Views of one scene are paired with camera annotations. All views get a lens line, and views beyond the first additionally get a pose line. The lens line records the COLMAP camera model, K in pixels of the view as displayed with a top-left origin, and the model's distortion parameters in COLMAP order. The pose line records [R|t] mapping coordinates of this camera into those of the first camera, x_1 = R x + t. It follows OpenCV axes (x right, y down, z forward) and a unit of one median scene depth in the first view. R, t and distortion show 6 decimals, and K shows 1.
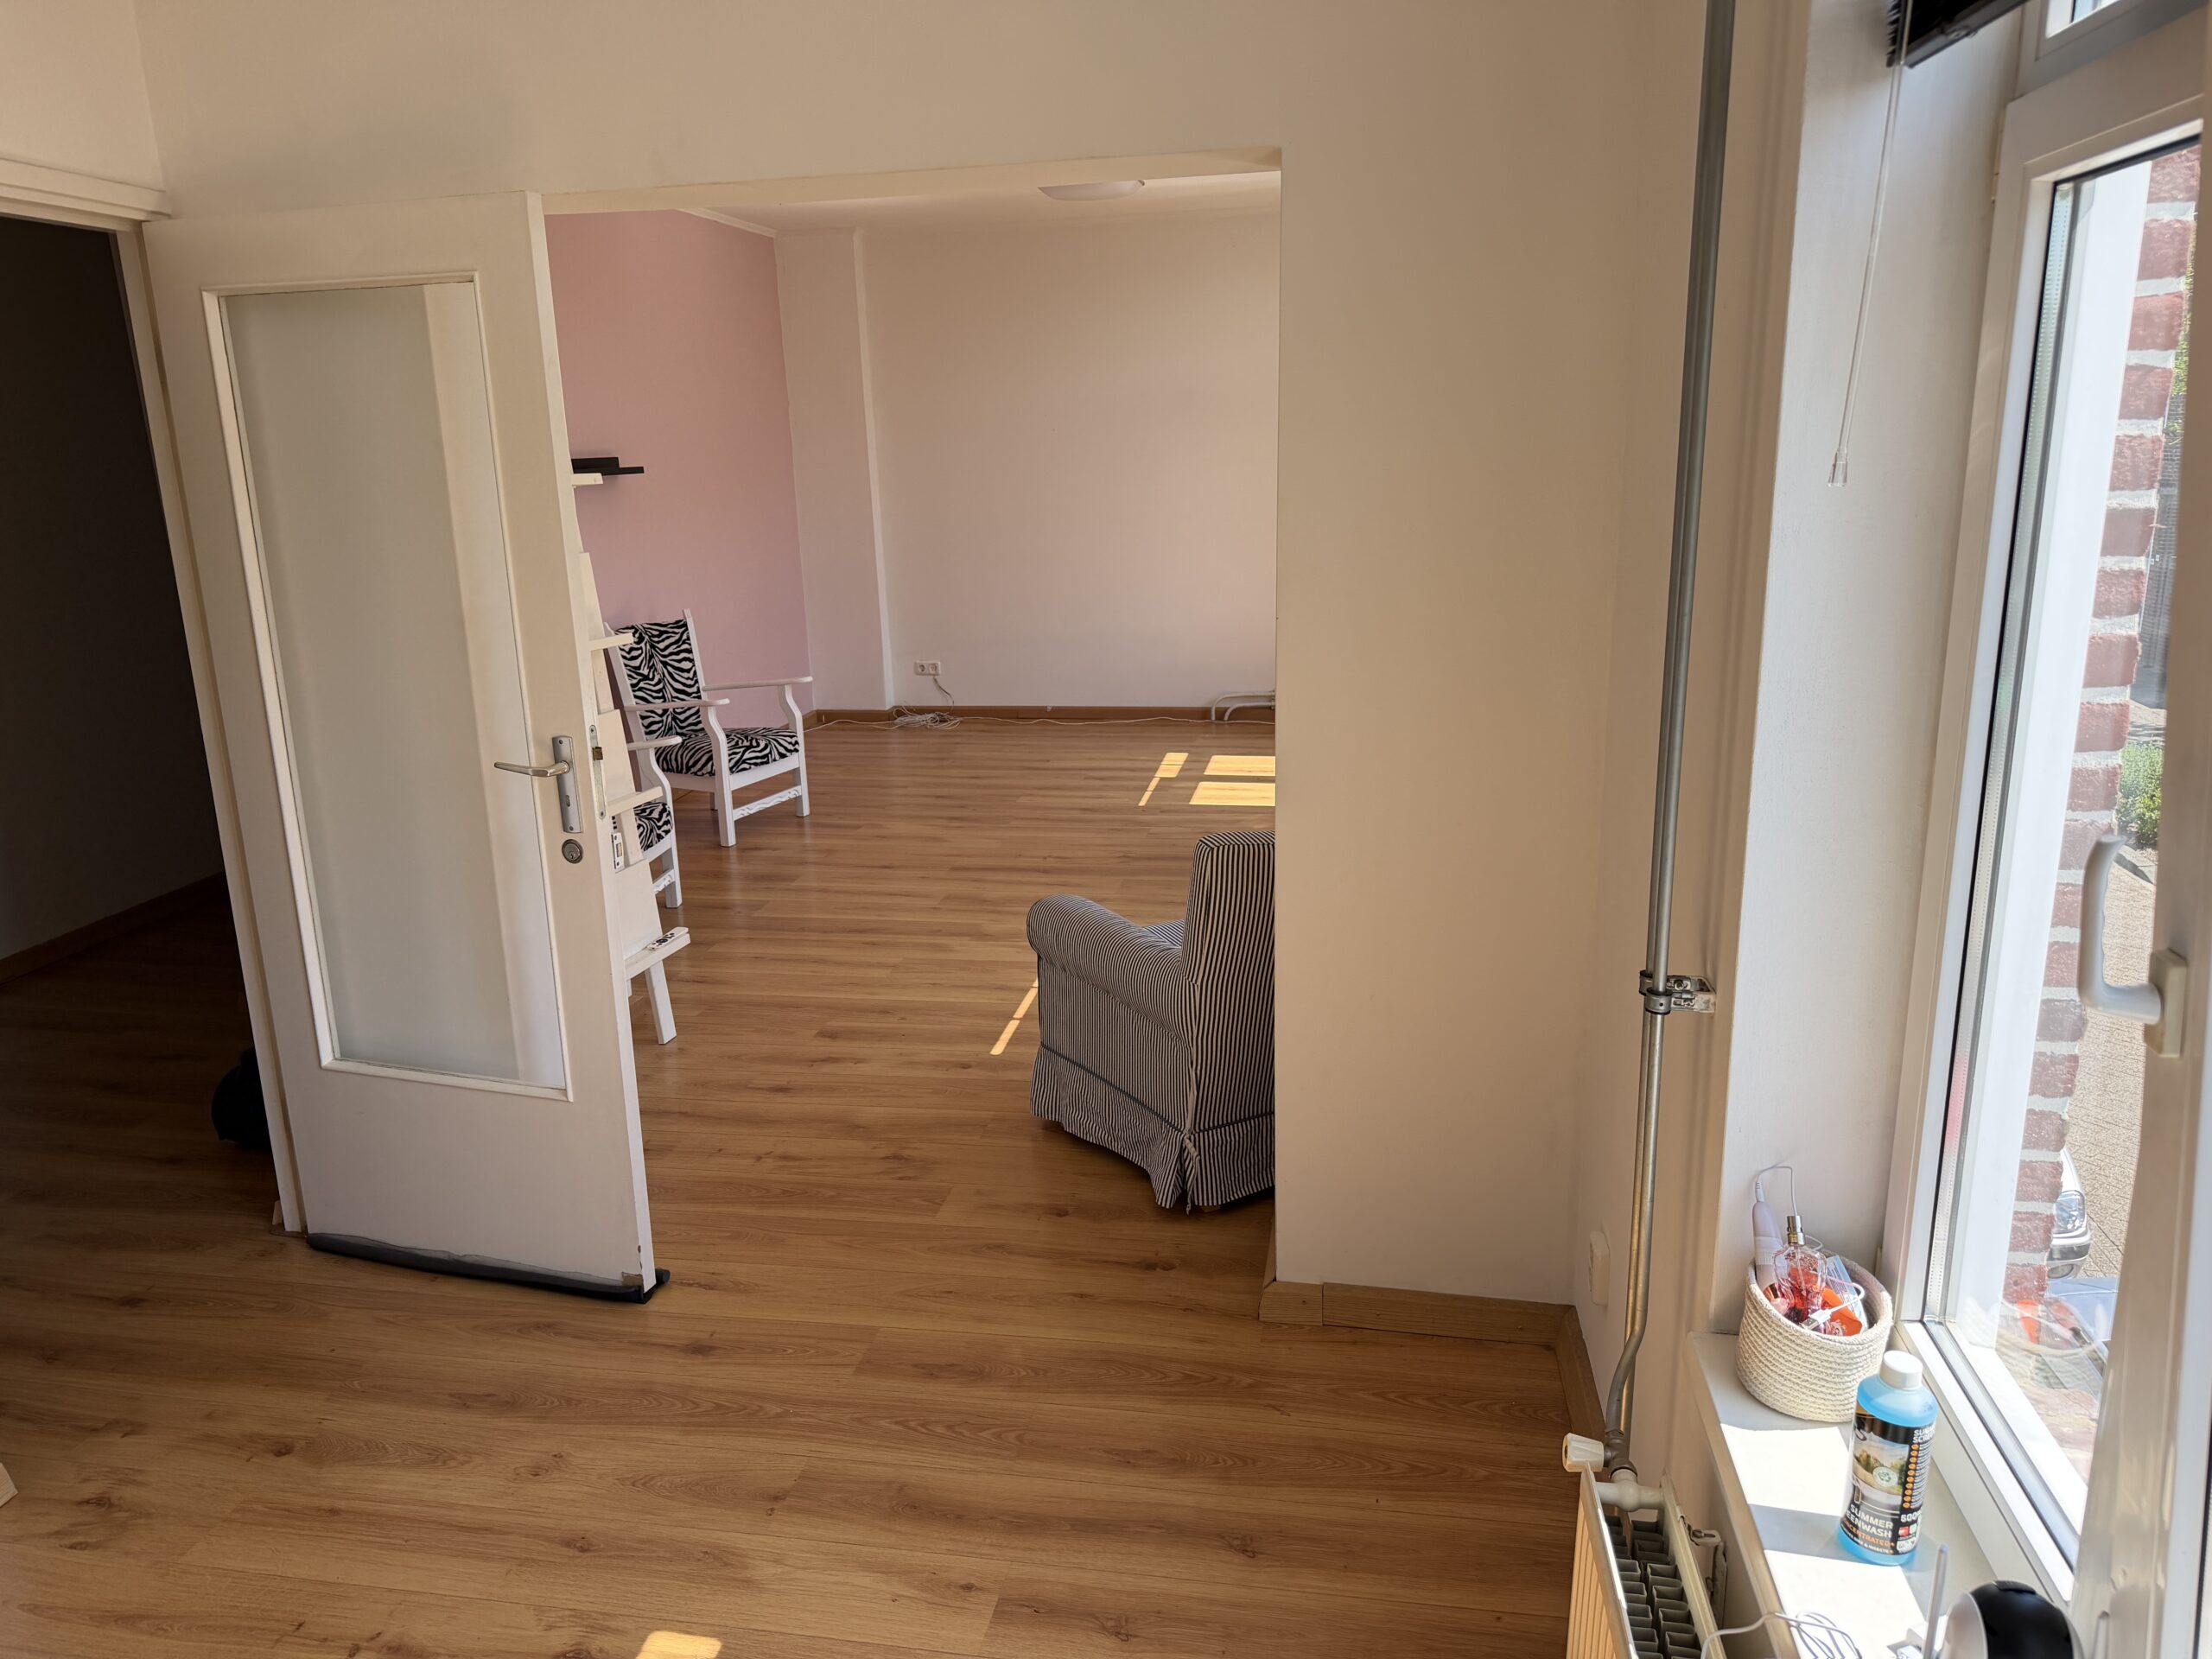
lens RADIAL K [[1582.9, 0, 1099.0], [0, 1582.9, 831.4], [0, 0, 1]] dist [0.068568, -0.063218]
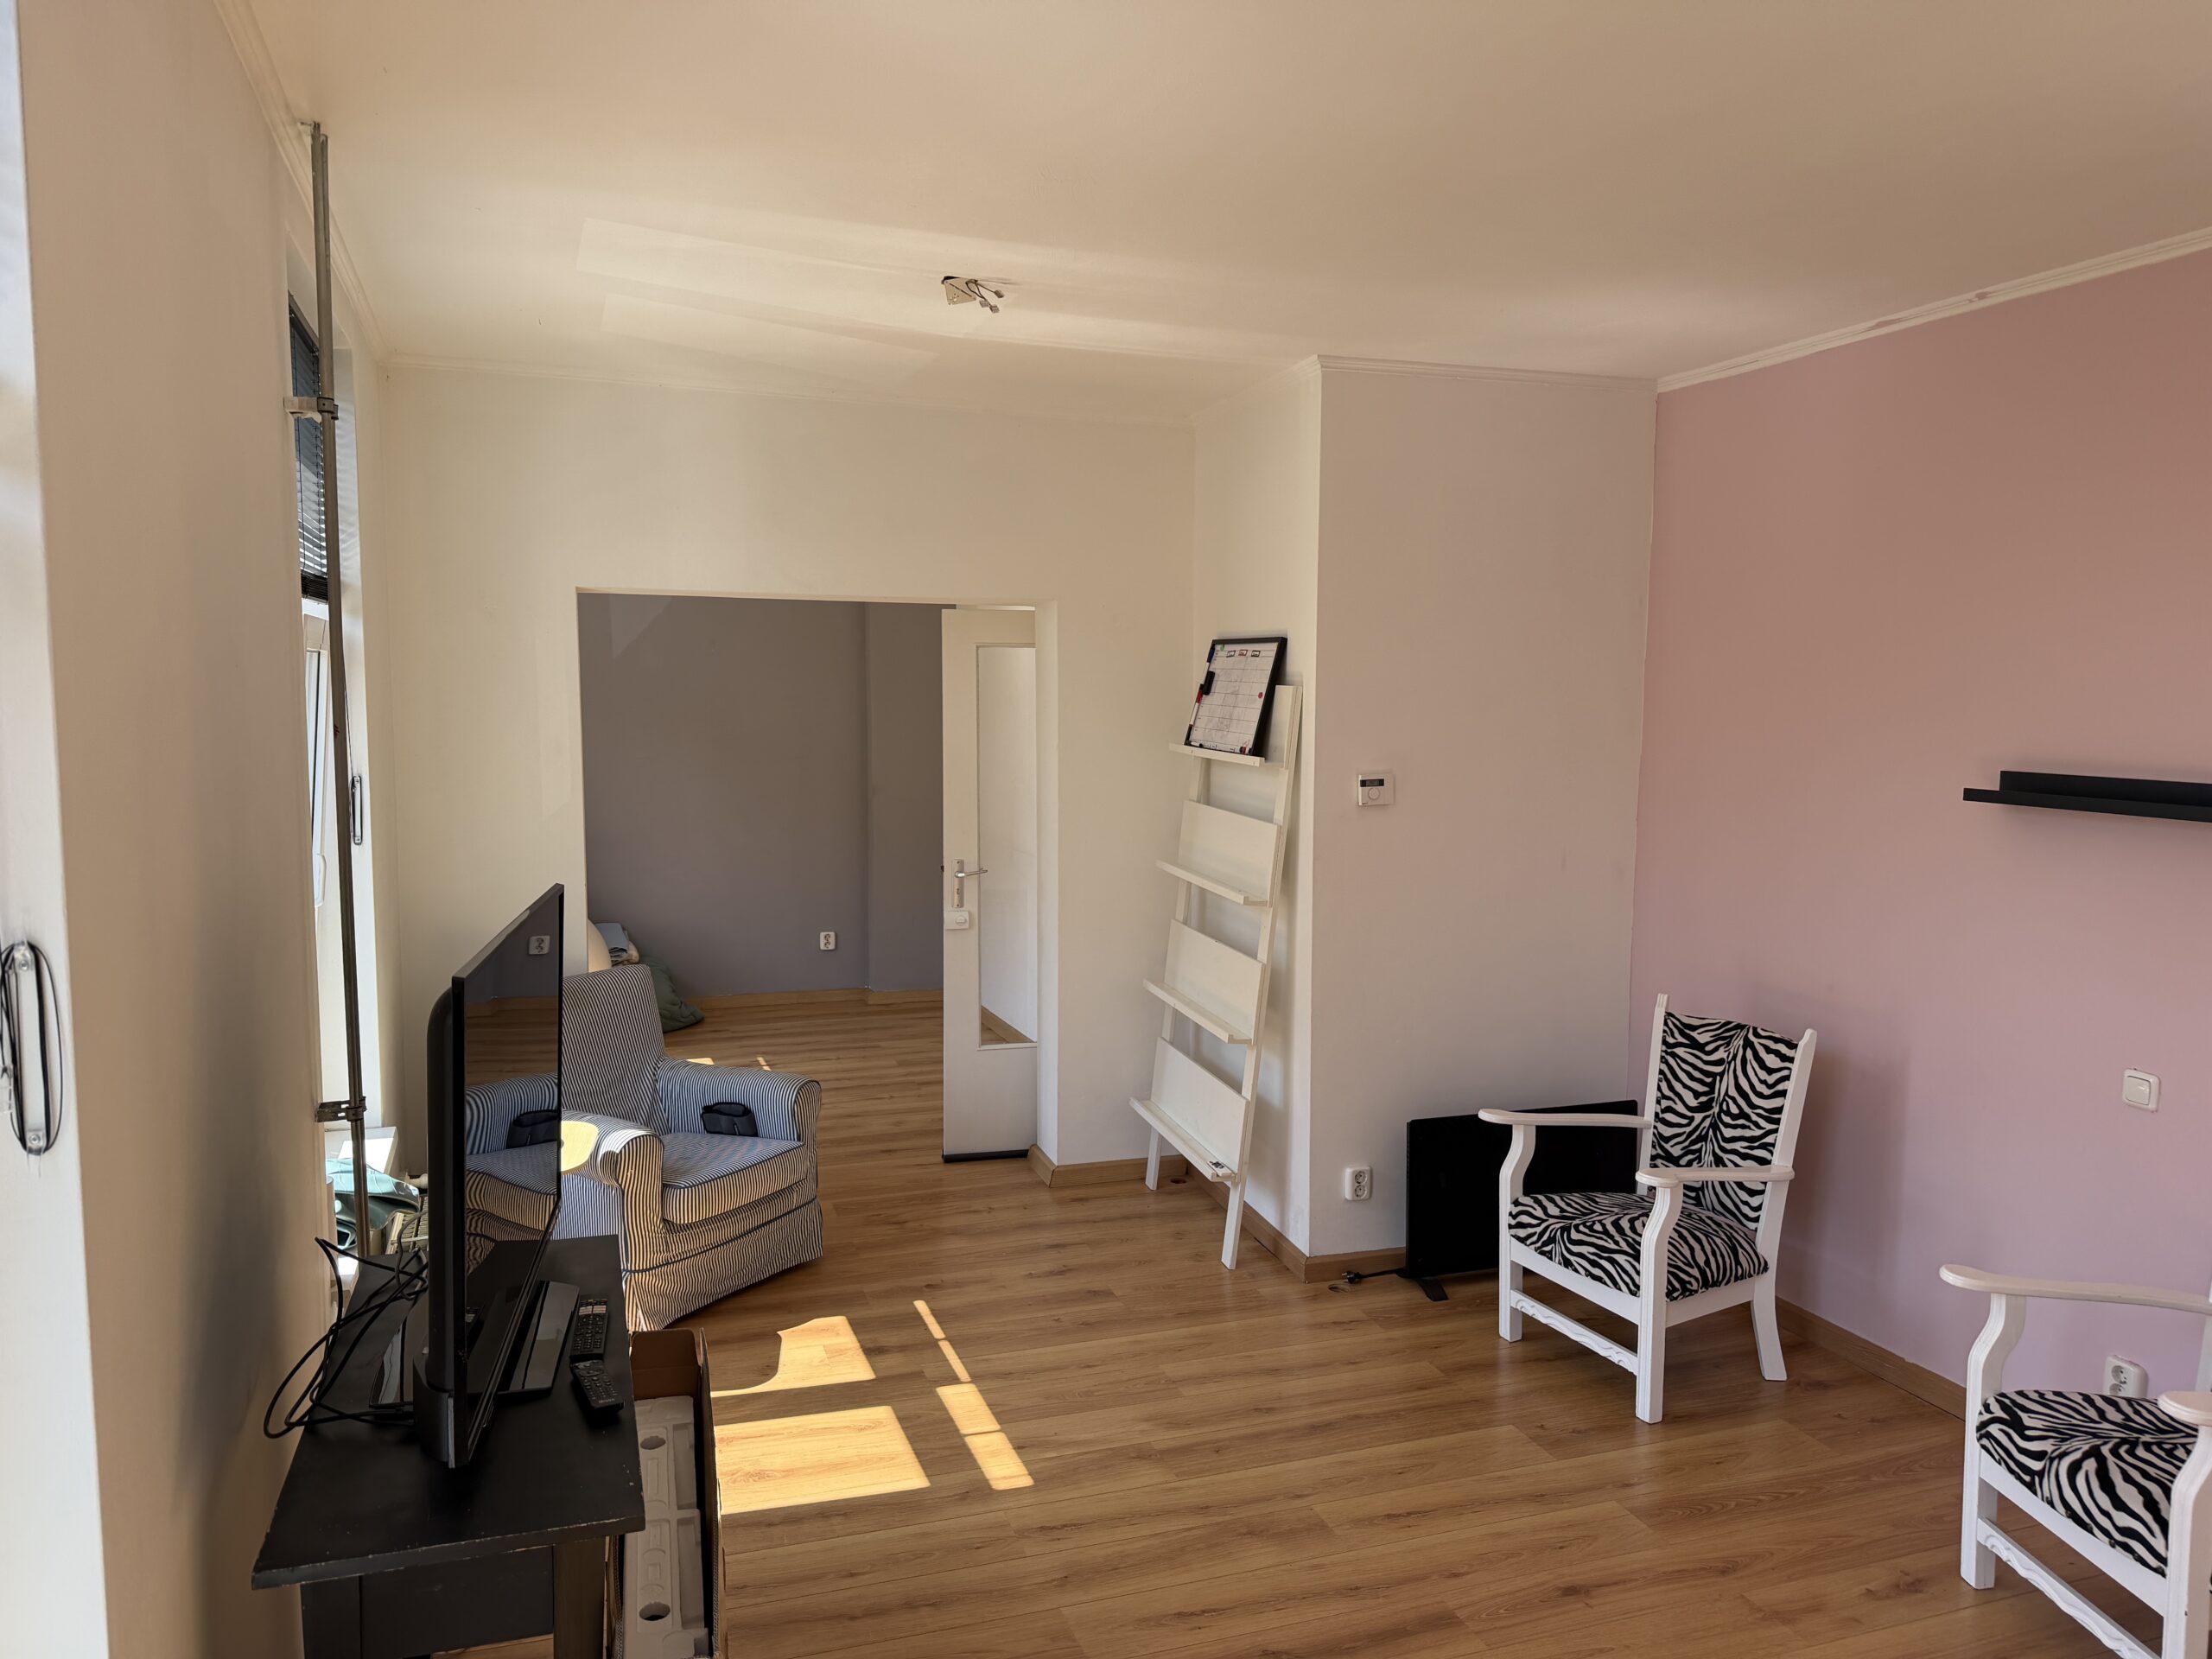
lens RADIAL K [[1582.9, 0, 1177.0], [0, 1582.9, 839.2], [0, 0, 1]] dist [0.068568, -0.063218]
pose [[-0.851032, 0.070051, -0.520420, 0.235030], [-0.115848, 0.941597, 0.316187, -0.372313], [0.512175, 0.329375, -0.793214, 1.347402]]
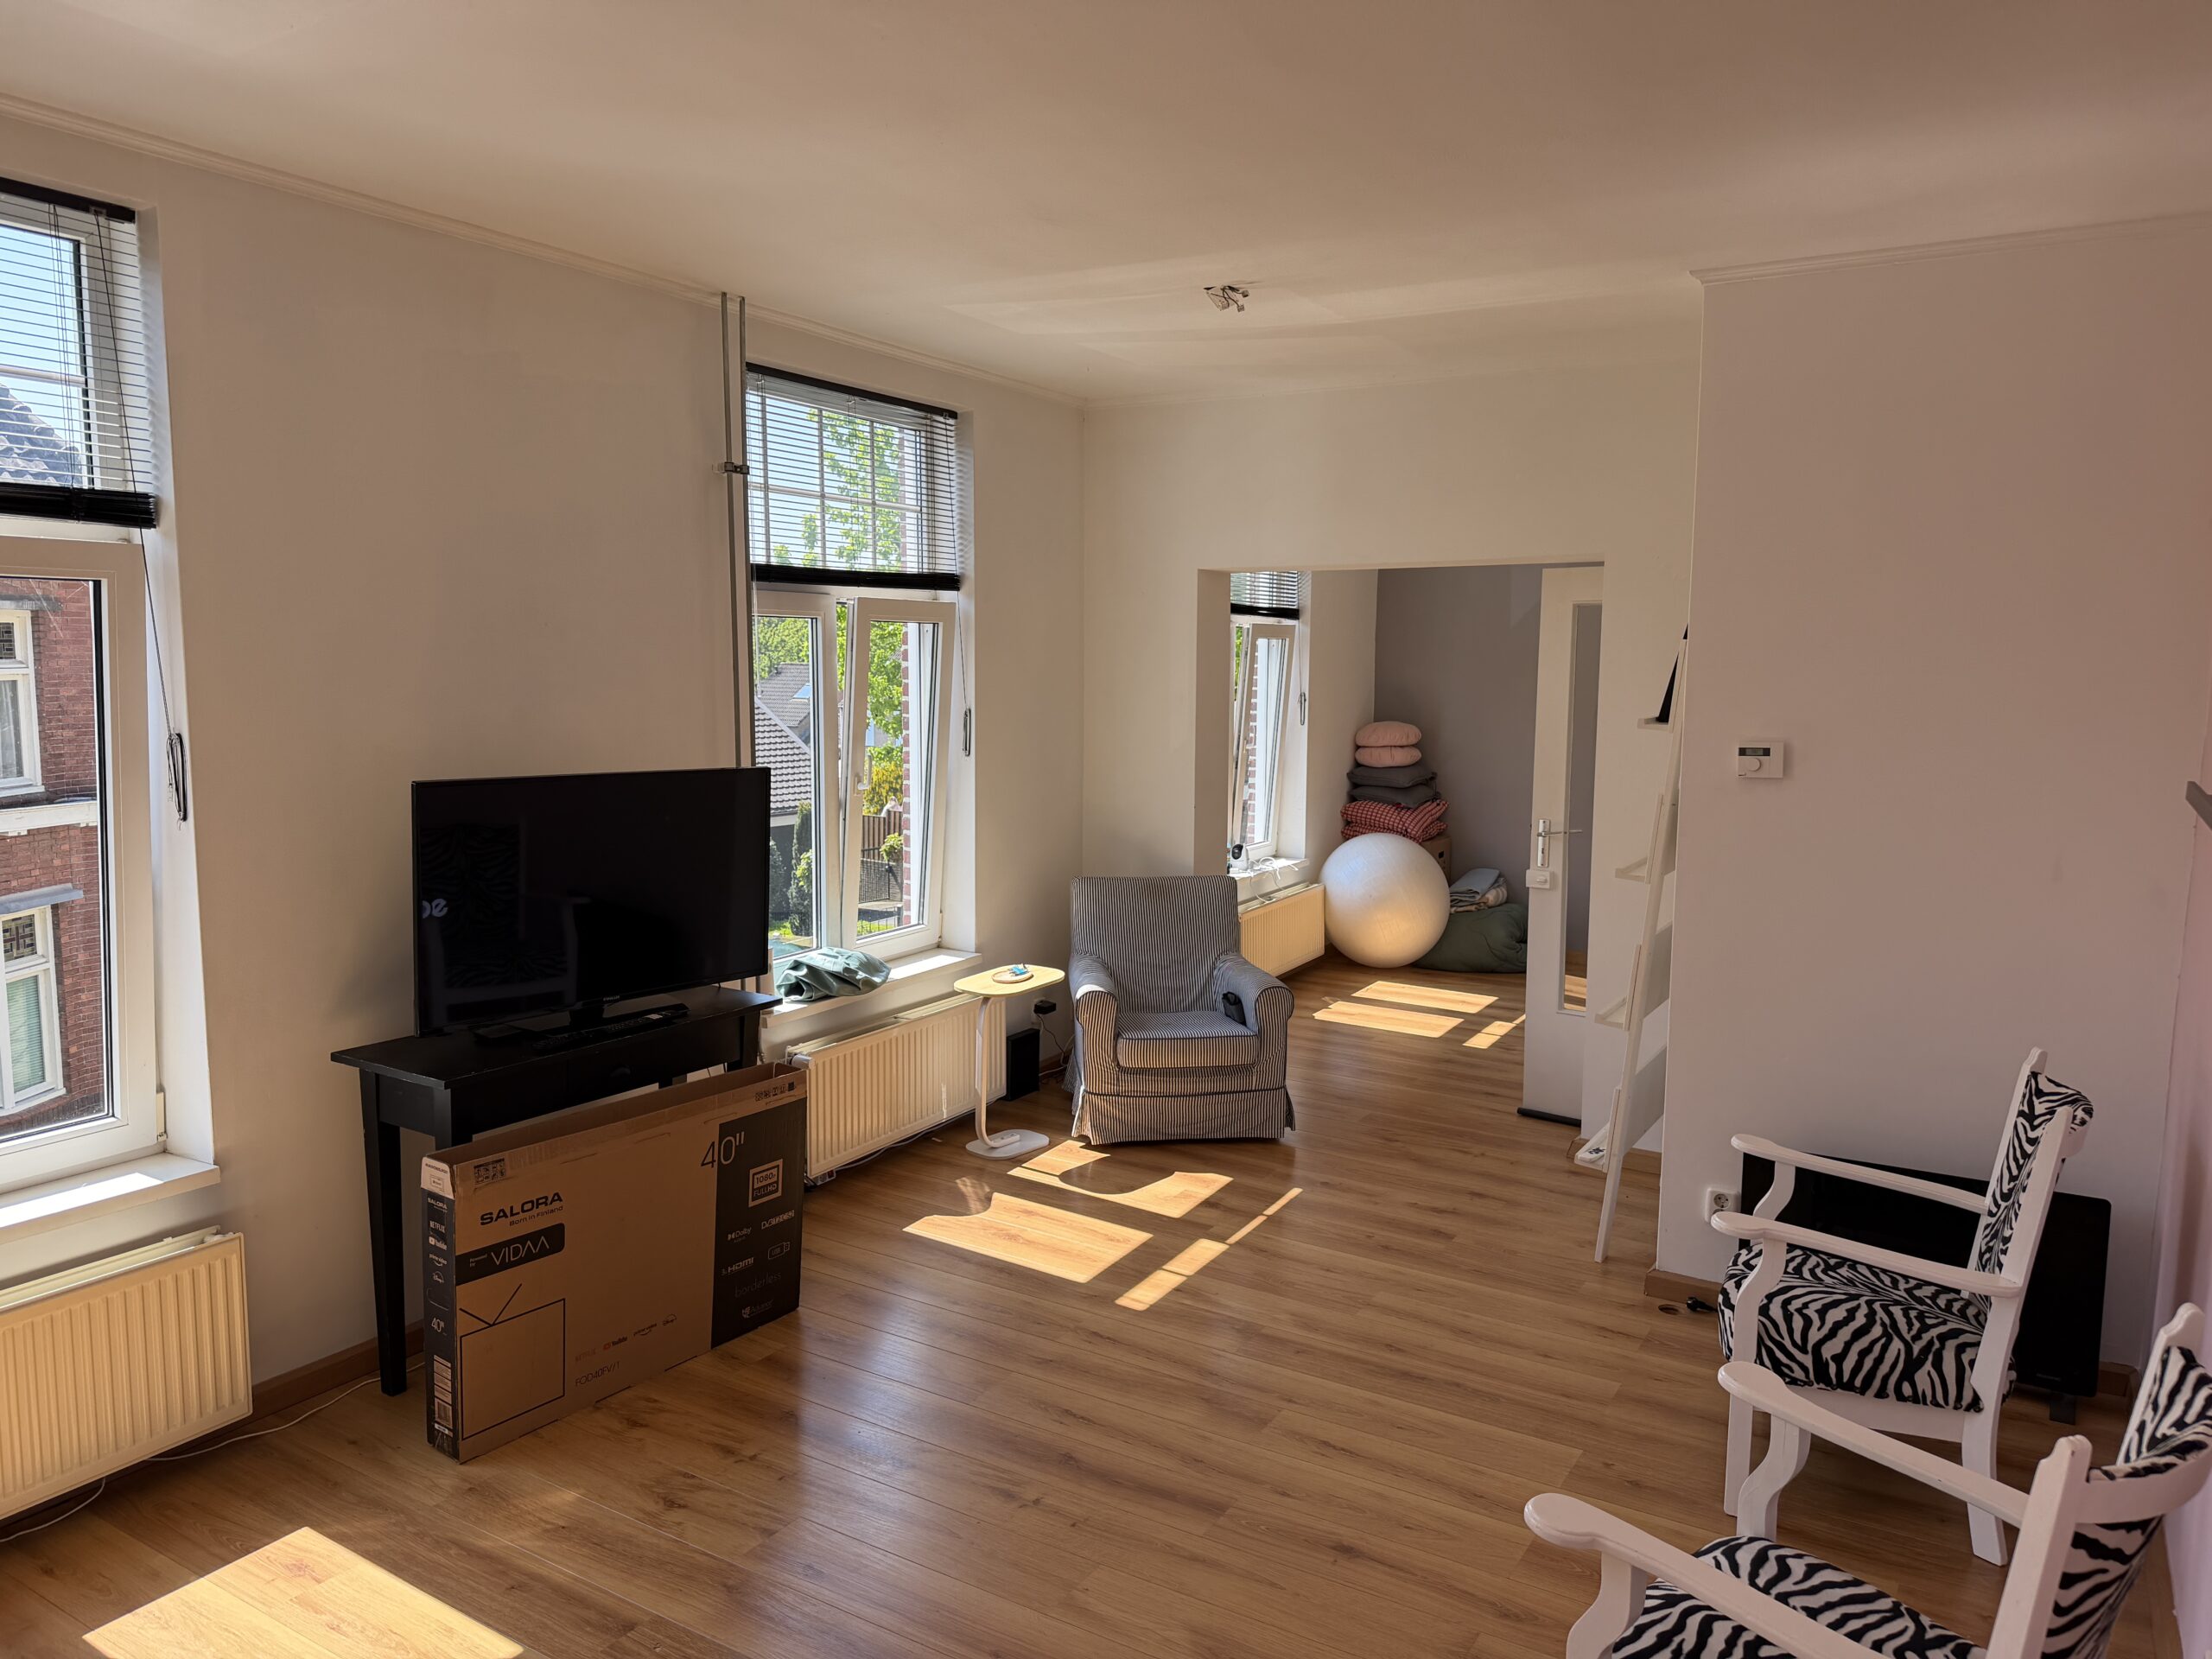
lens RADIAL K [[1582.9, 0, 1110.0], [0, 1582.9, 831.5], [0, 0, 1]] dist [0.068568, -0.063218]
pose [[-0.940838, -0.028113, 0.337687, -0.241840], [0.088827, 0.941242, 0.325842, -0.379357], [-0.327006, 0.336560, -0.883060, 1.481688]]
